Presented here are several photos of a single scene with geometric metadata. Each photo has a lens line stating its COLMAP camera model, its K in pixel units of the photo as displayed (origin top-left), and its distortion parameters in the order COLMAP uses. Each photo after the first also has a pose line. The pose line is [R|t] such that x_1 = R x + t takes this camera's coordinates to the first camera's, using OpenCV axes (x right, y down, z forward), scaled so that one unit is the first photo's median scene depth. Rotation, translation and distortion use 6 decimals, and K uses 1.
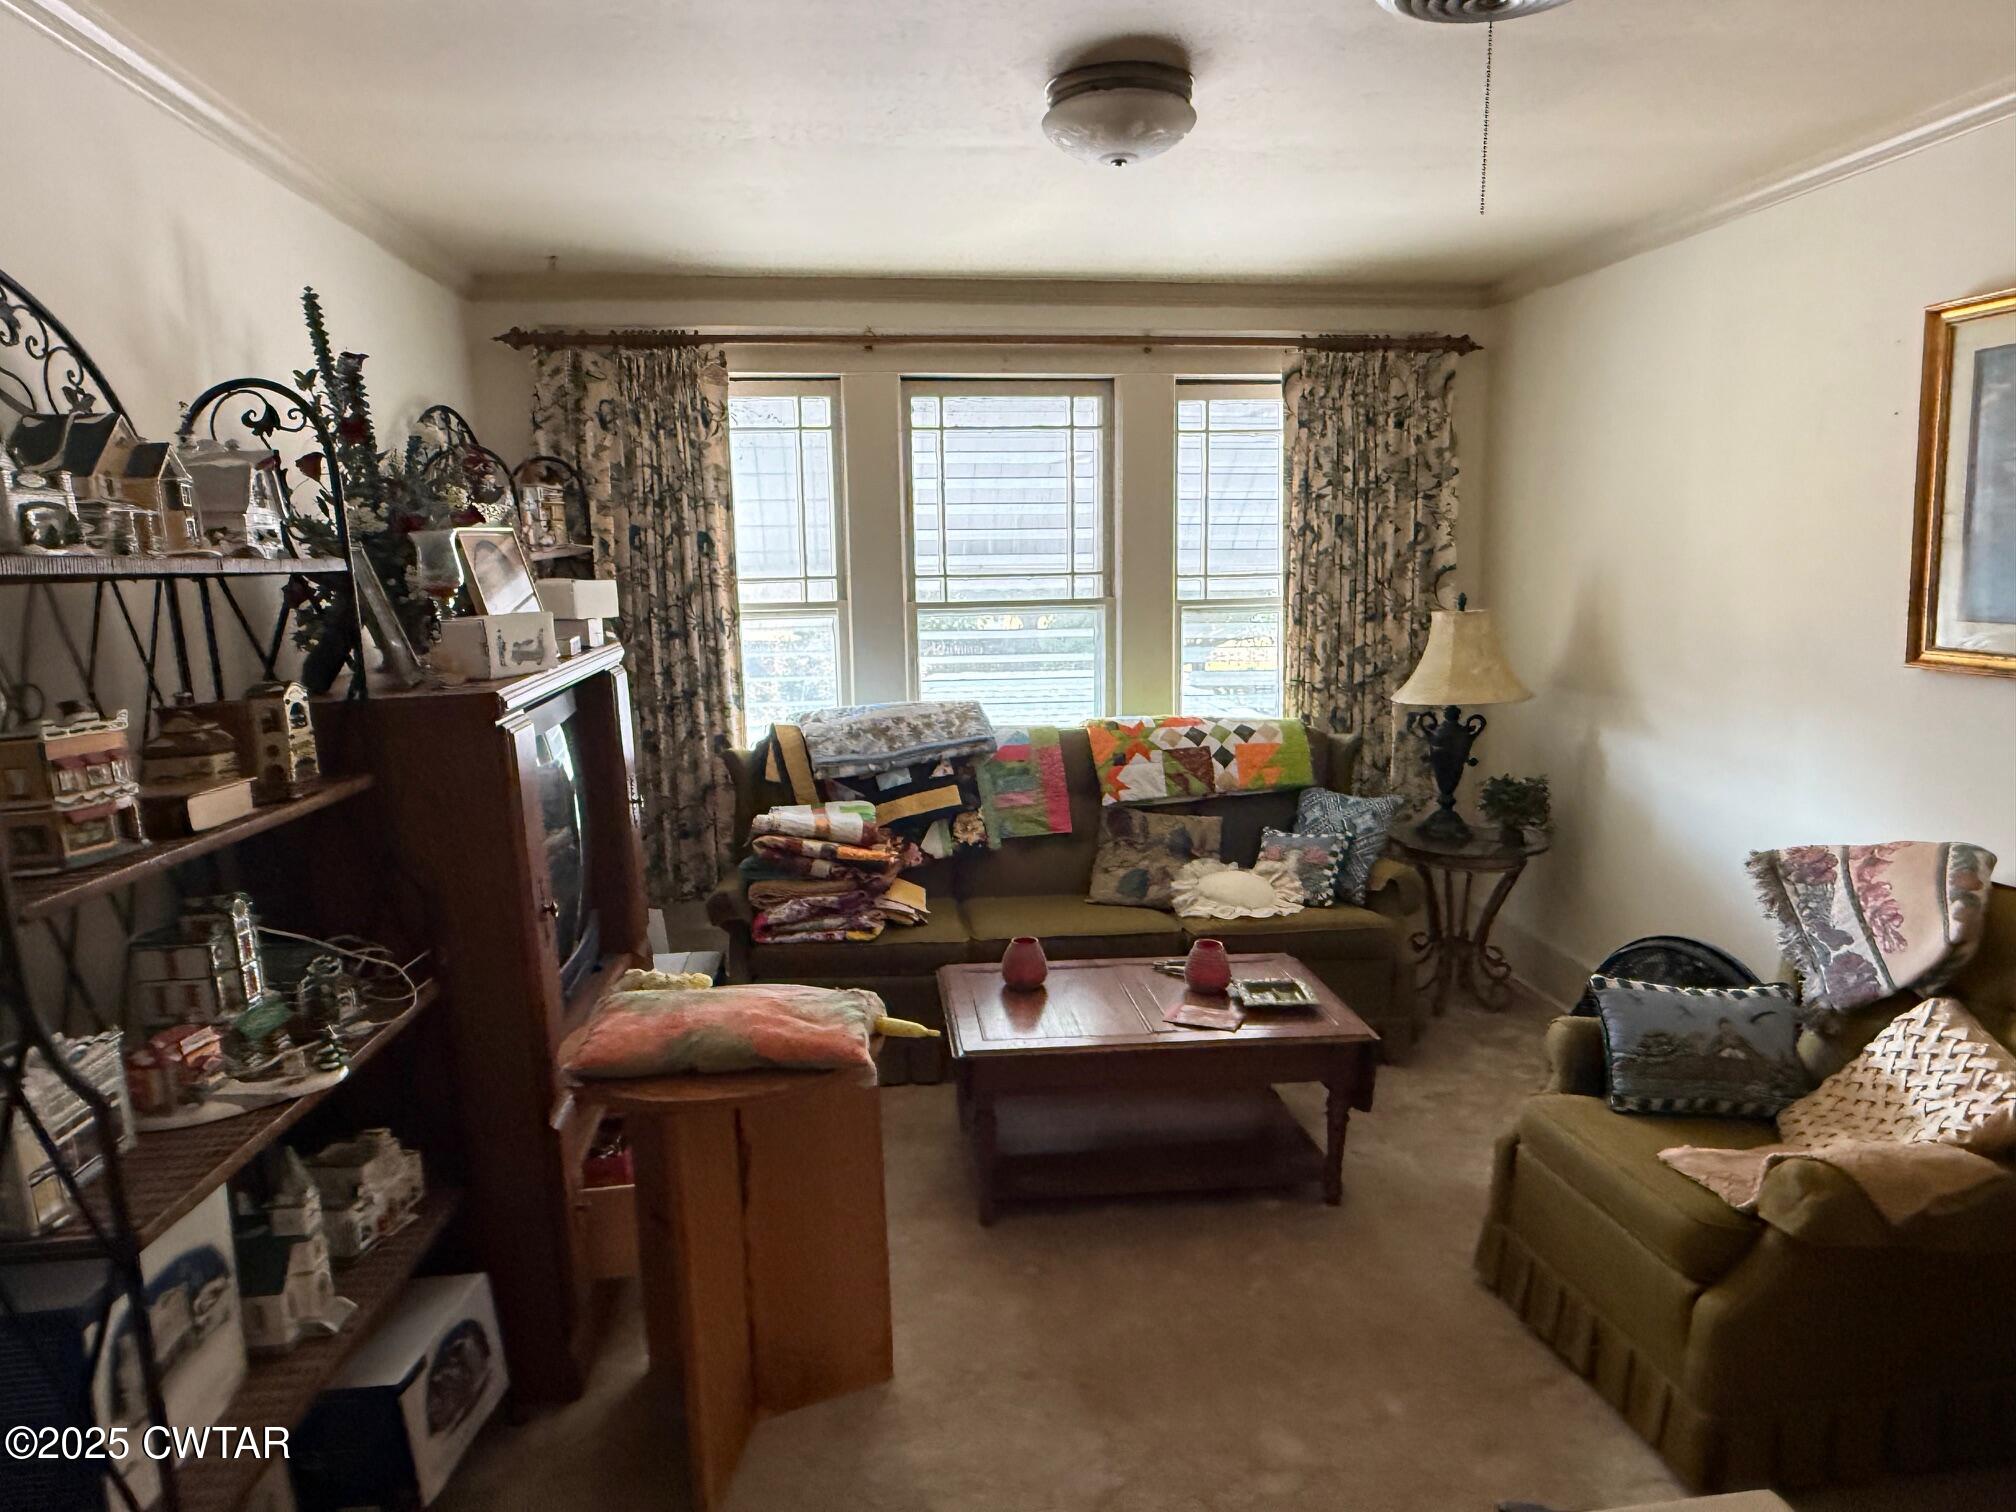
lens RADIAL K [[1324.7, 0, 1008.0], [0, 1324.7, 756.0], [0, 0, 1]] dist [-0.001048, 0.001361]
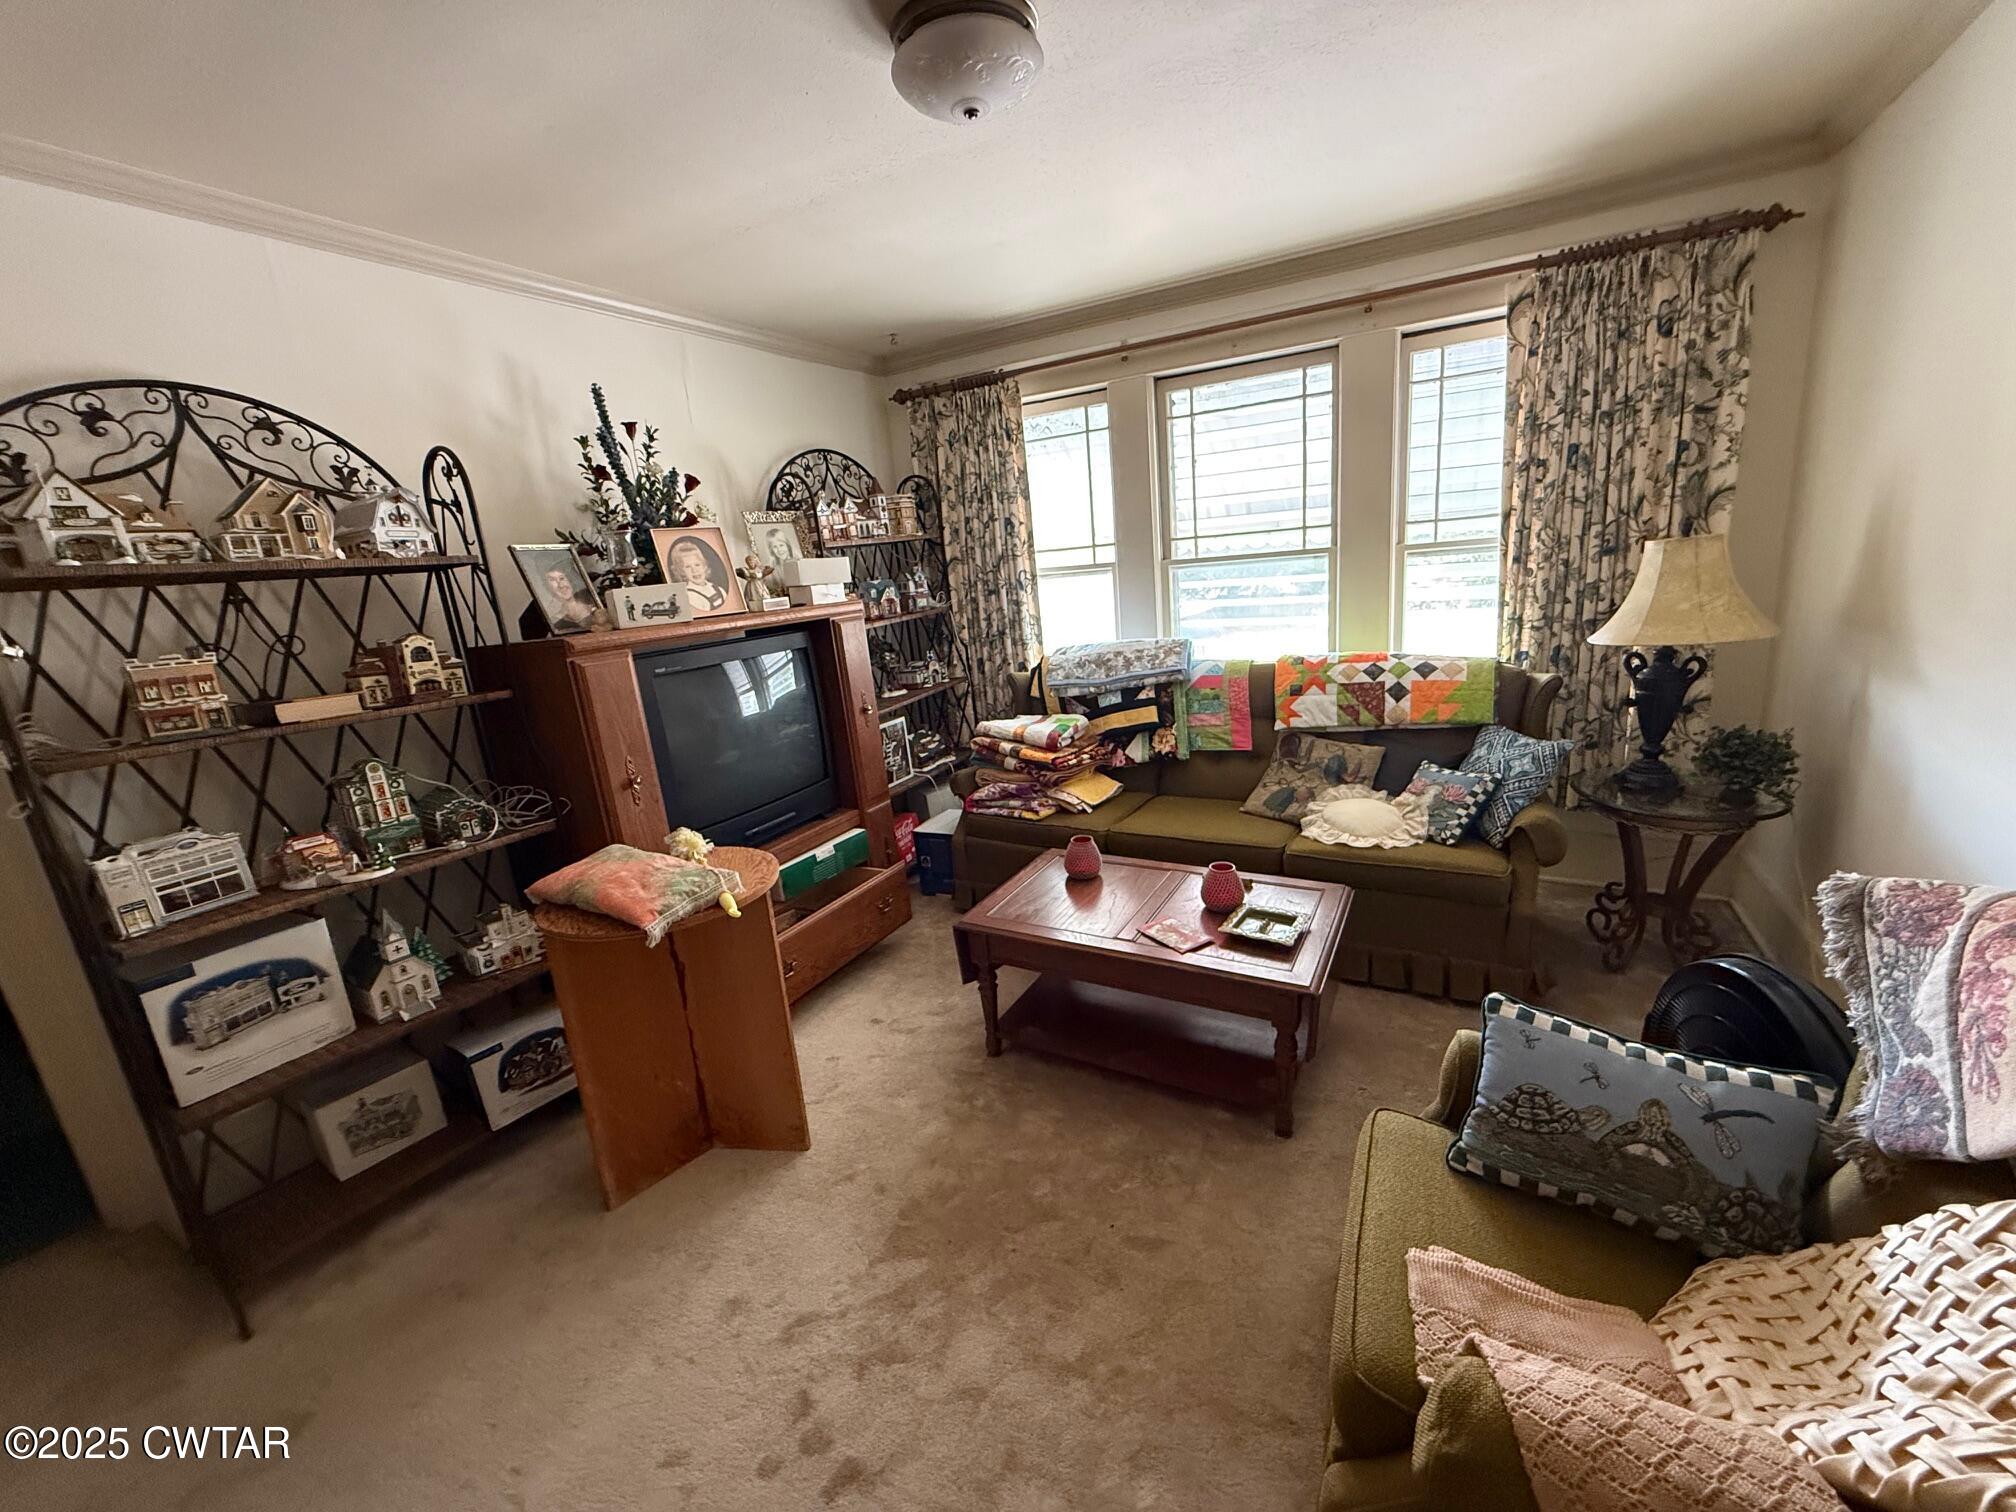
lens RADIAL K [[822.0, 0, 1008.0], [0, 822.0, 756.0], [0, 0, 1]] dist [0.000294, -0.000583]
pose [[0.806274, 0.086292, -0.585214, 0.306410], [-0.022230, 0.993024, 0.115799, -0.018181], [0.591125, -0.080357, 0.802567, 0.276895]]
